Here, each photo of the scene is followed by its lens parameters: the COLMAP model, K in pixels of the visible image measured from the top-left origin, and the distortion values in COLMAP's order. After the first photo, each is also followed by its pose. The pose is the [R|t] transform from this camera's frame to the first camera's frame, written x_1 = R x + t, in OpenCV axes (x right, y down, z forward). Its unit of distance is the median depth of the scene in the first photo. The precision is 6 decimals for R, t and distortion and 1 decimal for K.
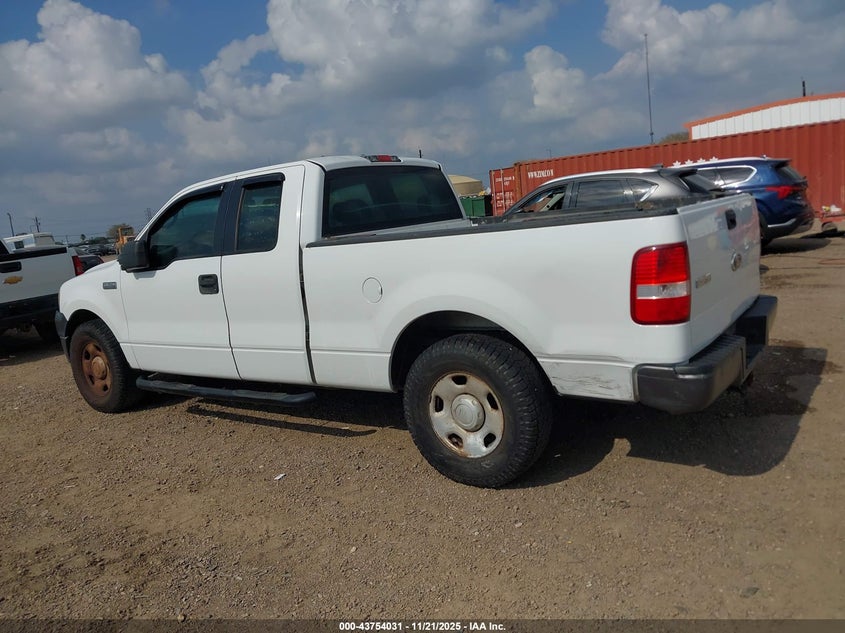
lens RADIAL K [[664.5, 0, 422.5], [0, 664.5, 316.5], [0, 0, 1]] dist [0.062626, -0.092903]
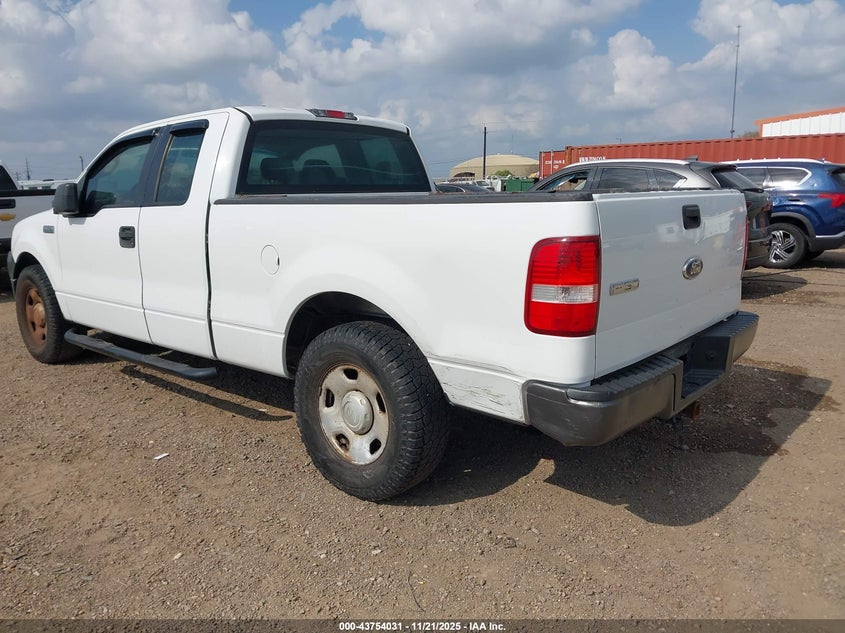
lens RADIAL K [[671.0, 0, 422.5], [0, 671.0, 316.5], [0, 0, 1]] dist [0.013114, -0.003670]
pose [[0.991784, 0.104342, -0.074014, 0.176229], [-0.101837, 0.994118, 0.036858, -0.016652], [0.077424, -0.029017, 0.996576, 0.123848]]
